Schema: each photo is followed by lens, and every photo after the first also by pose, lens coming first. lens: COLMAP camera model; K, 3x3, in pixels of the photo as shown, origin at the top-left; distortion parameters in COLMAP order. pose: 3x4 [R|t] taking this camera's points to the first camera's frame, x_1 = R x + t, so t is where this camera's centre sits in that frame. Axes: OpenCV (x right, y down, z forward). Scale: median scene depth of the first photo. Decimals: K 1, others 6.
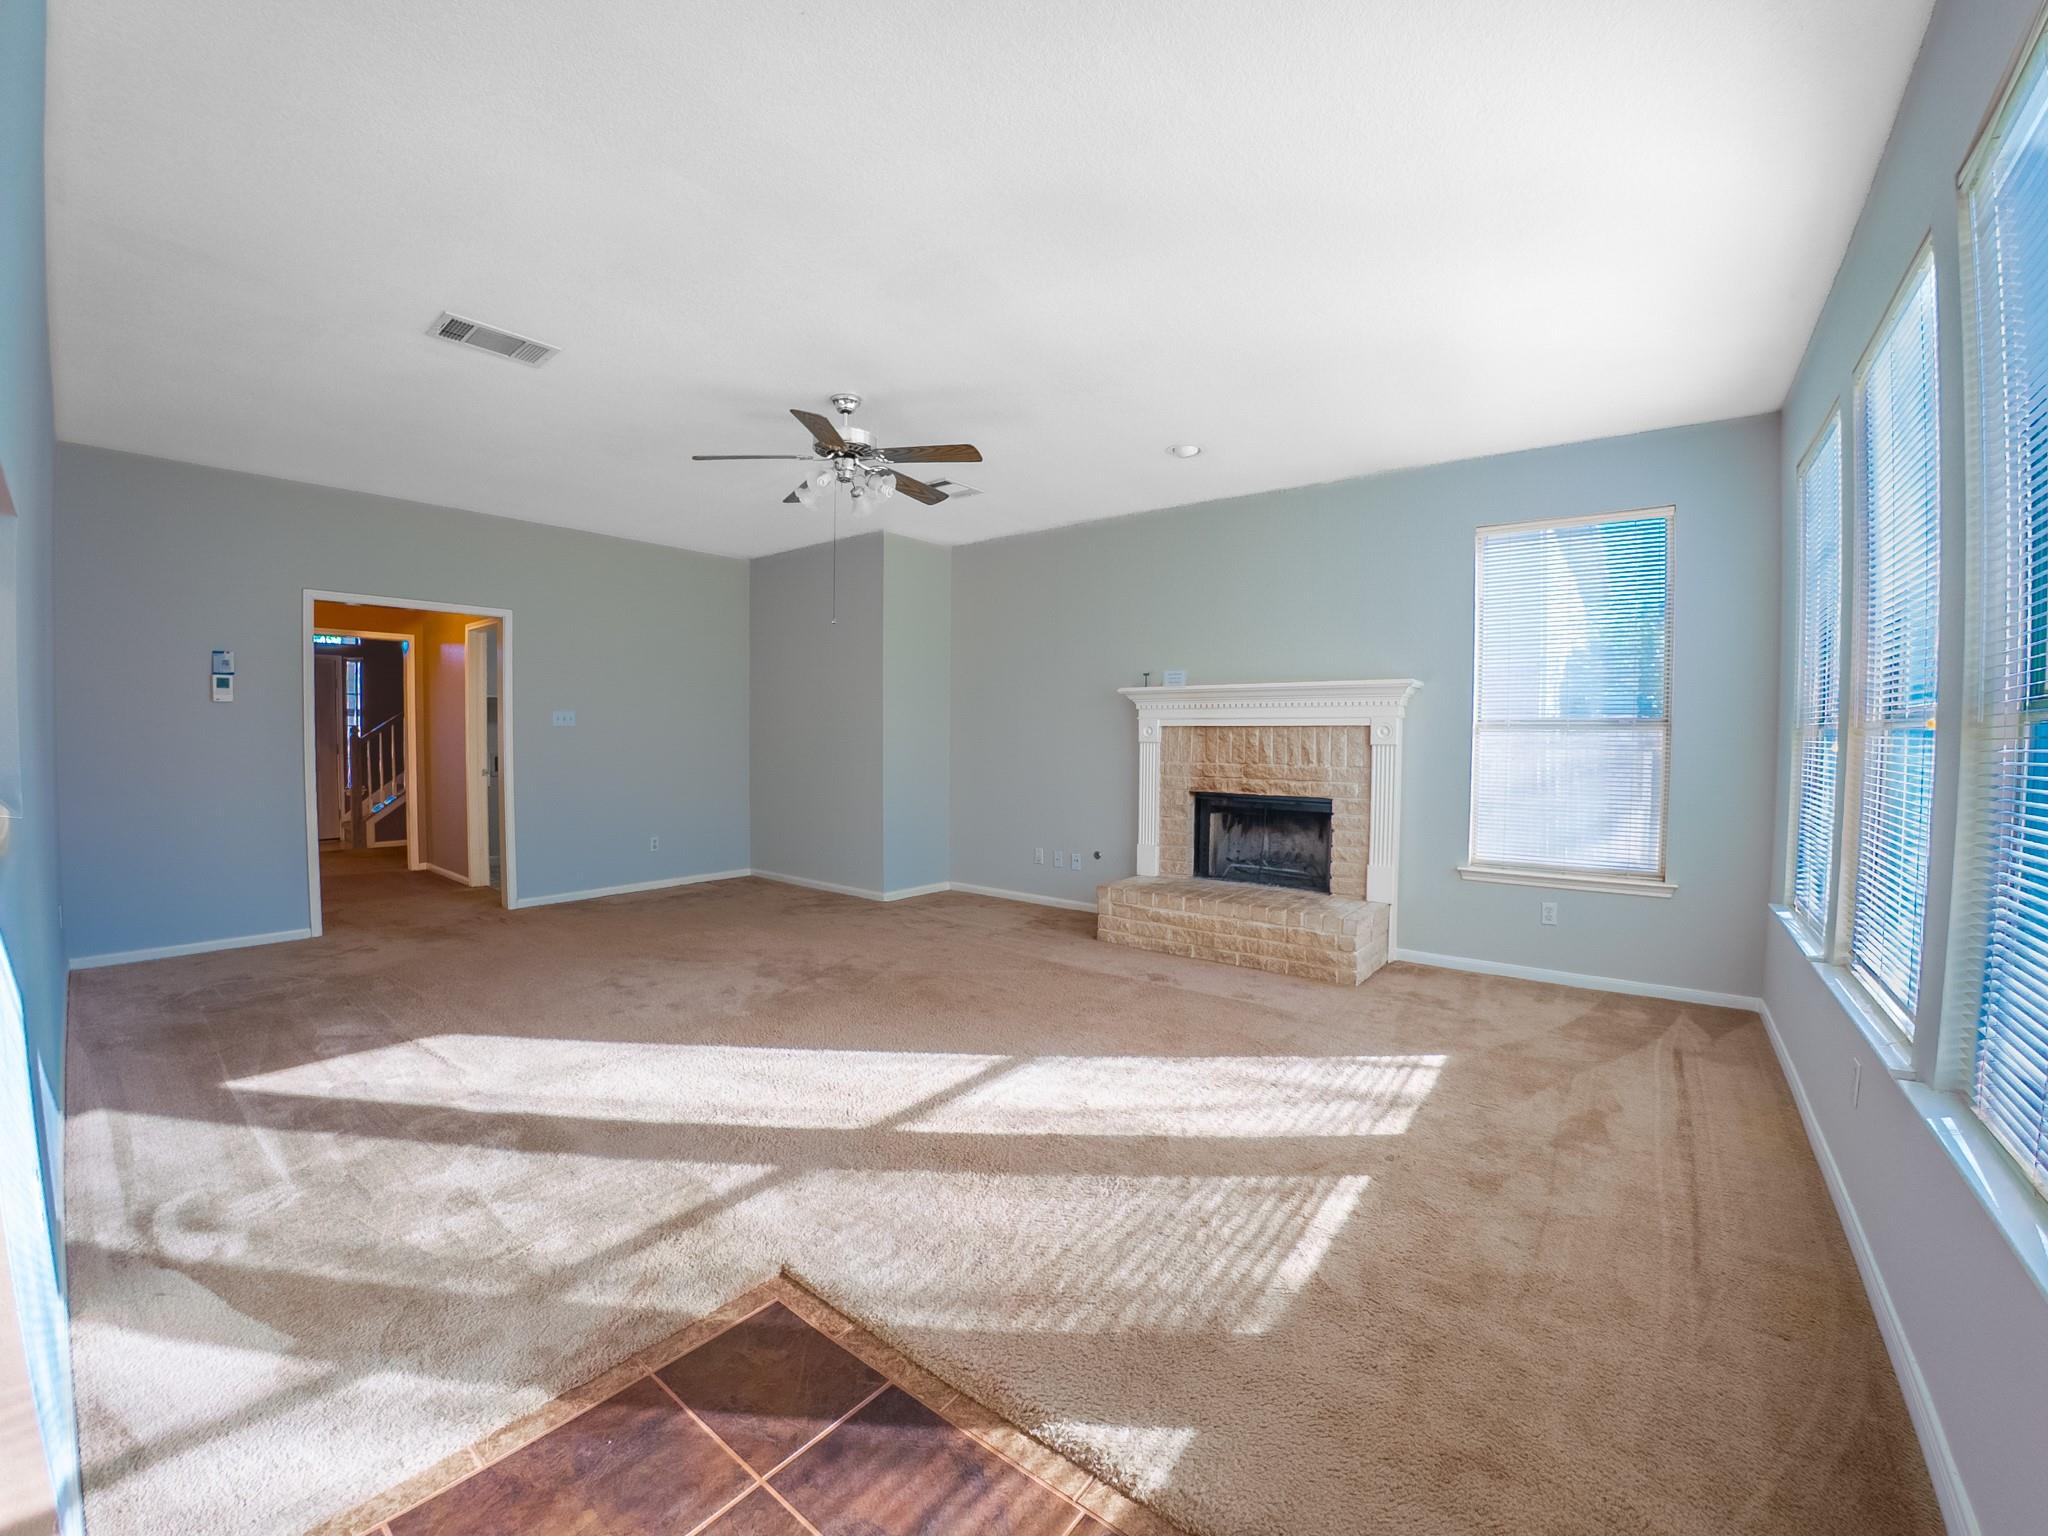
lens RADIAL K [[830.5, 0, 1009.5], [0, 830.5, 760.2], [0, 0, 1]] dist [0.002749, 0.000083]
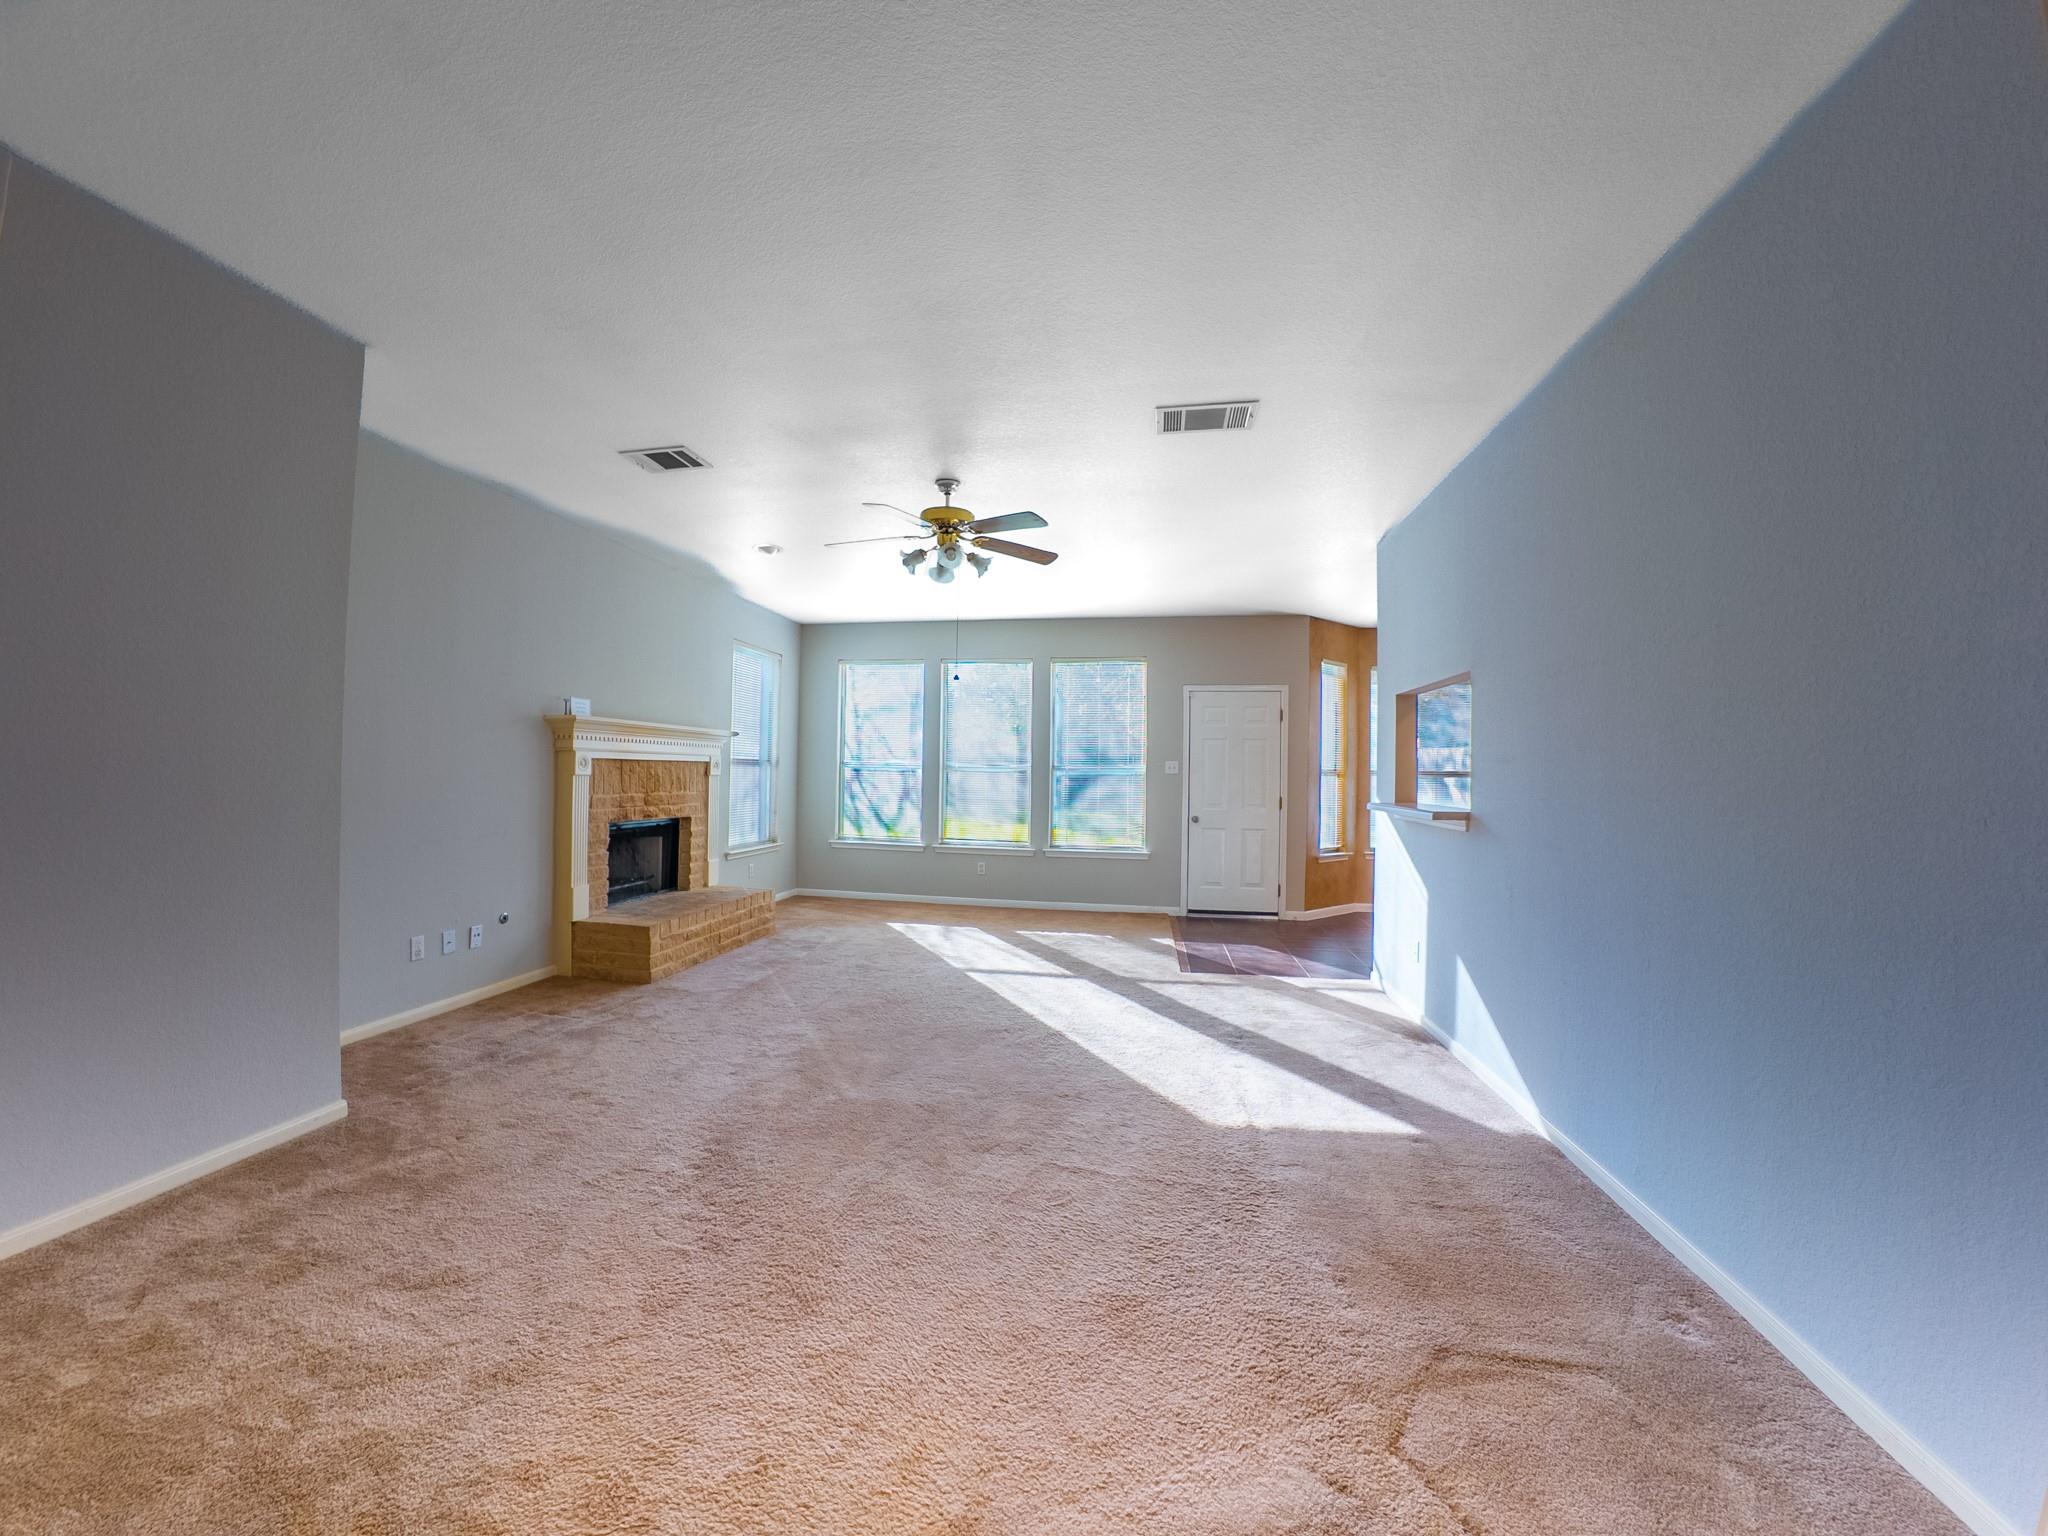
lens RADIAL K [[779.9, 0, 1030.2], [0, 779.9, 769.6], [0, 0, 1]] dist [-0.019367, 0.000407]
pose [[-0.451319, -0.013218, 0.892265, -0.891774], [0.011606, 0.999719, 0.020680, -0.043390], [-0.892287, 0.019689, -0.451039, 1.009535]]
